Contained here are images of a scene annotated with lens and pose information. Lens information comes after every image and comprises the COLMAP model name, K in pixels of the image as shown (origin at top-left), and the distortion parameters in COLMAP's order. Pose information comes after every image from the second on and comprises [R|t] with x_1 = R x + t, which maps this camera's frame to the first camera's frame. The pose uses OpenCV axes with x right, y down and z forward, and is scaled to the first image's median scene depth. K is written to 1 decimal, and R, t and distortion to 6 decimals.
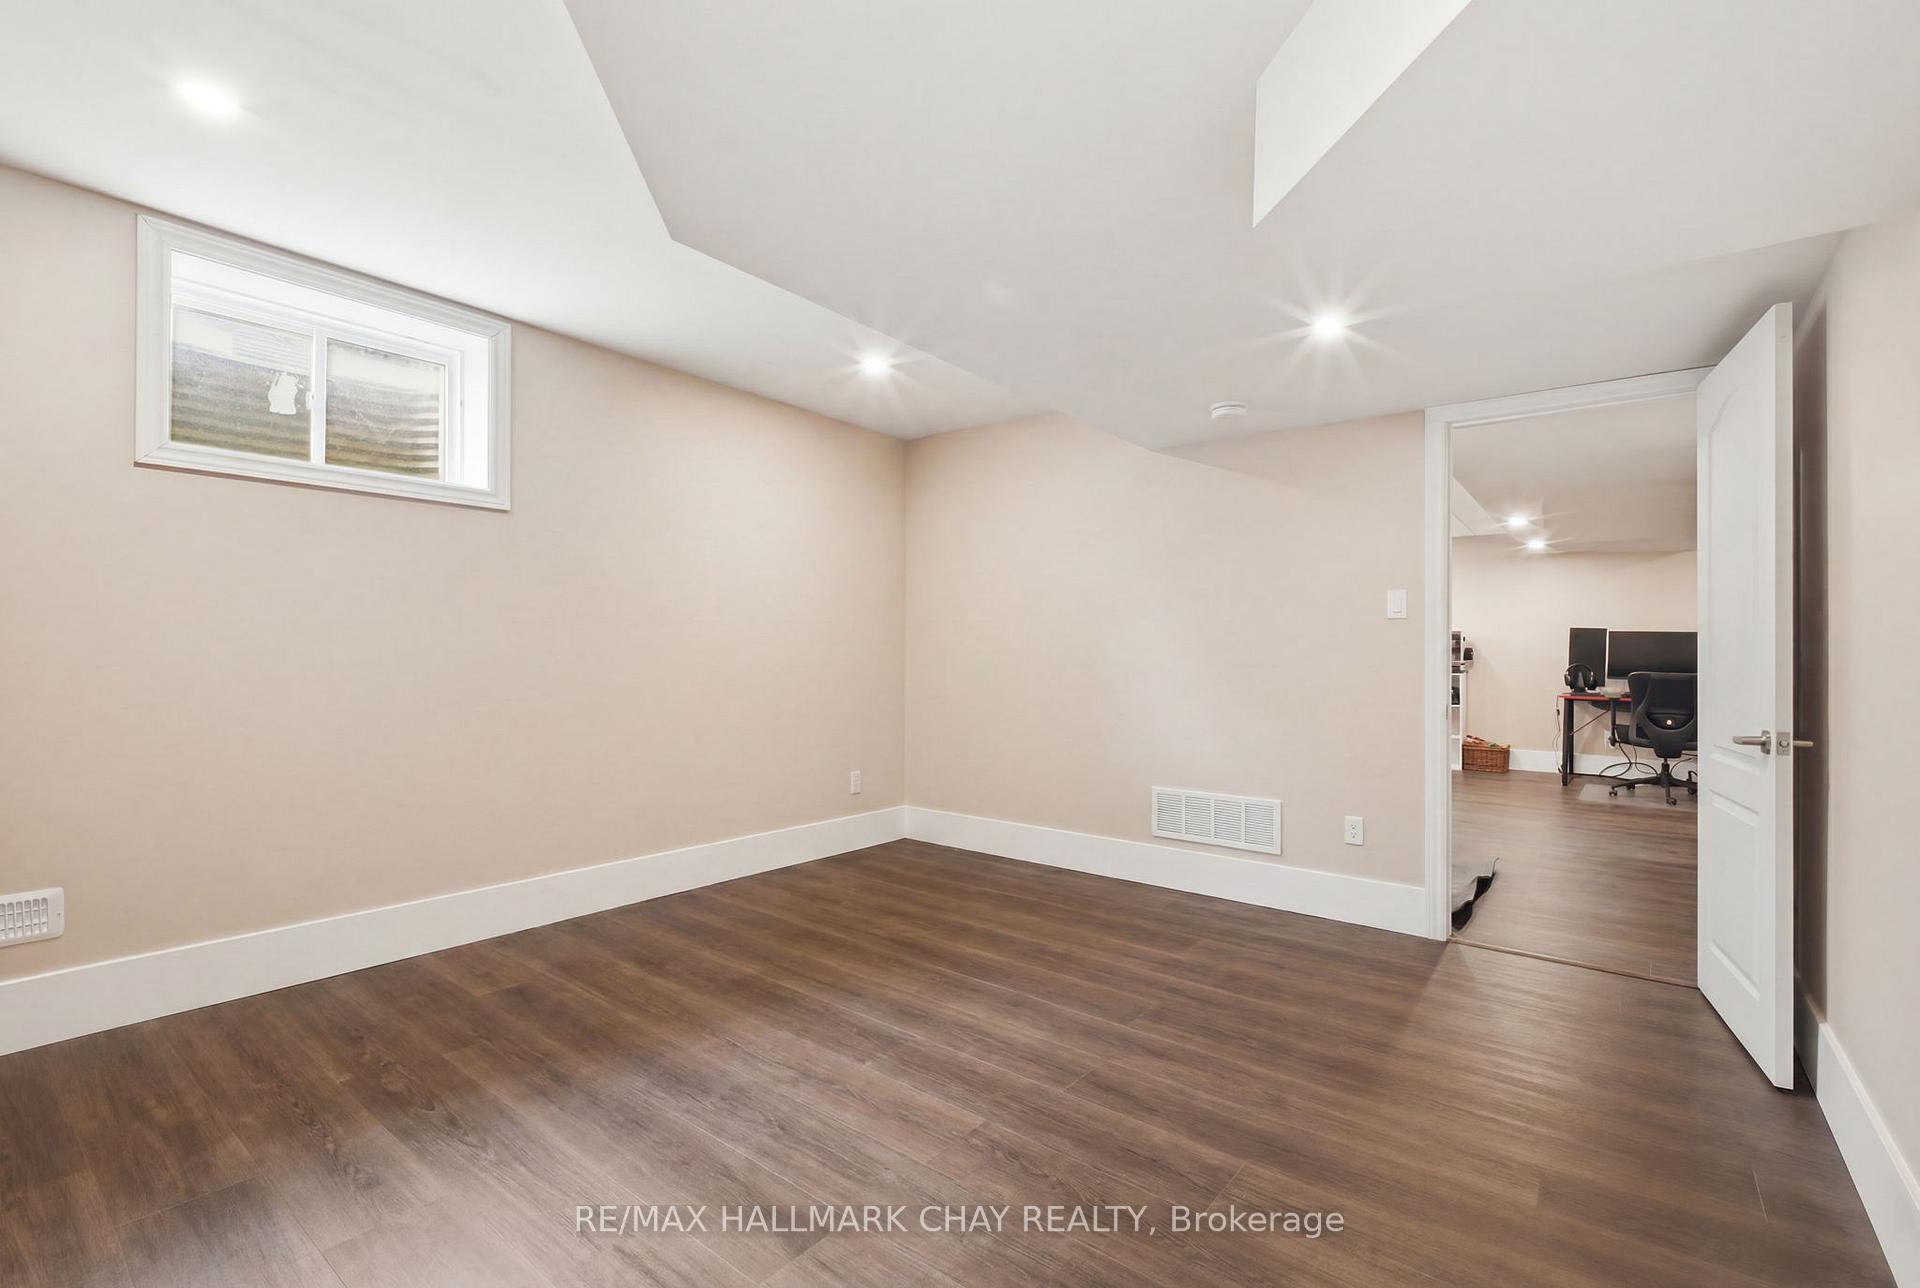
lens RADIAL K [[851.6, 0, 956.6], [0, 851.6, 643.4], [0, 0, 1]] dist [0.005901, -0.000051]
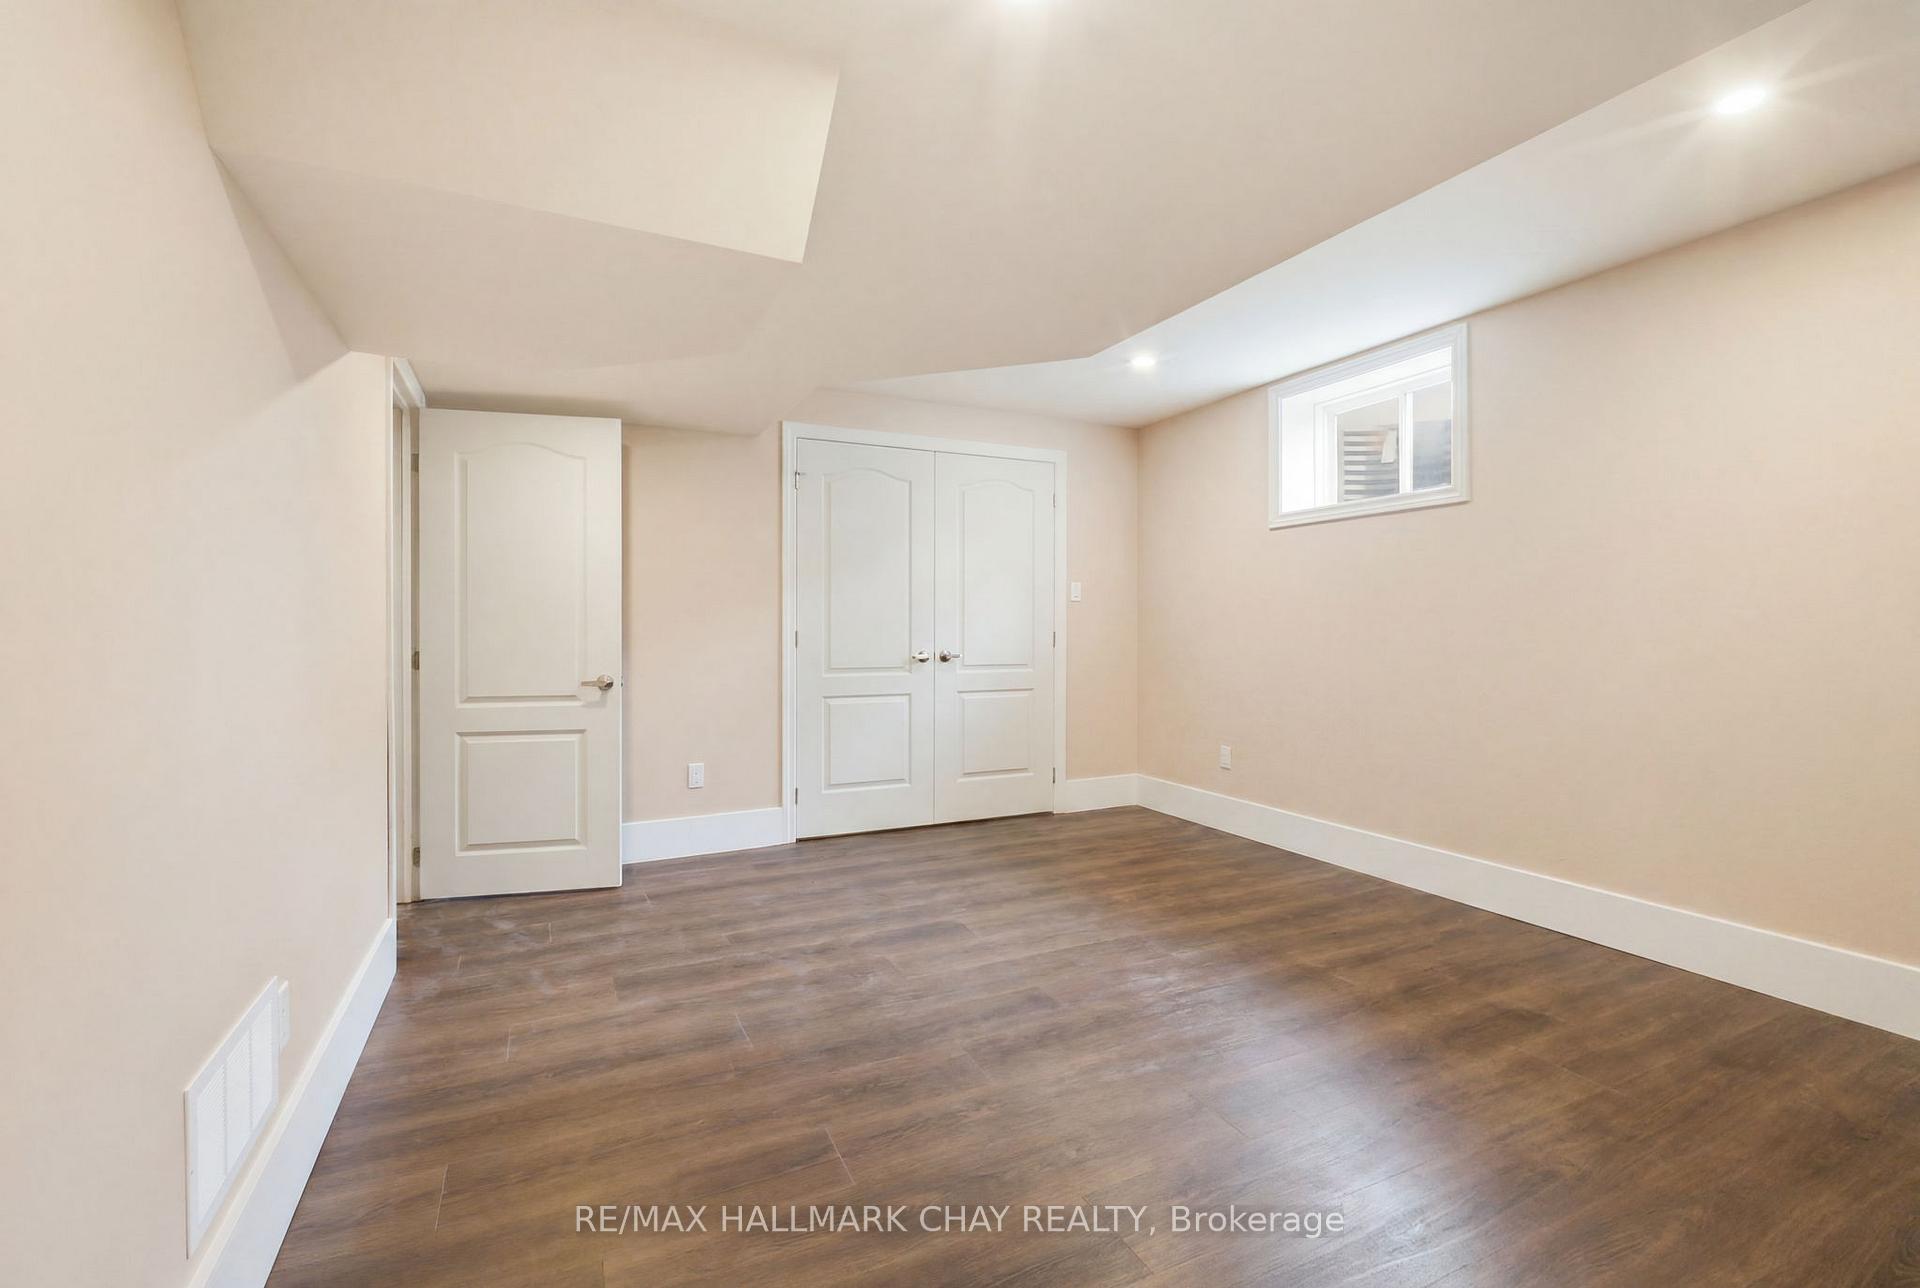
lens RADIAL K [[851.6, 0, 958.8], [0, 851.6, 644.5], [0, 0, 1]] dist [0.005901, -0.000051]
pose [[-0.435659, -0.003344, -0.900106, 0.732920], [0.000174, 0.999993, -0.003799, 0.027620], [0.900112, -0.001812, -0.435655, 0.957922]]
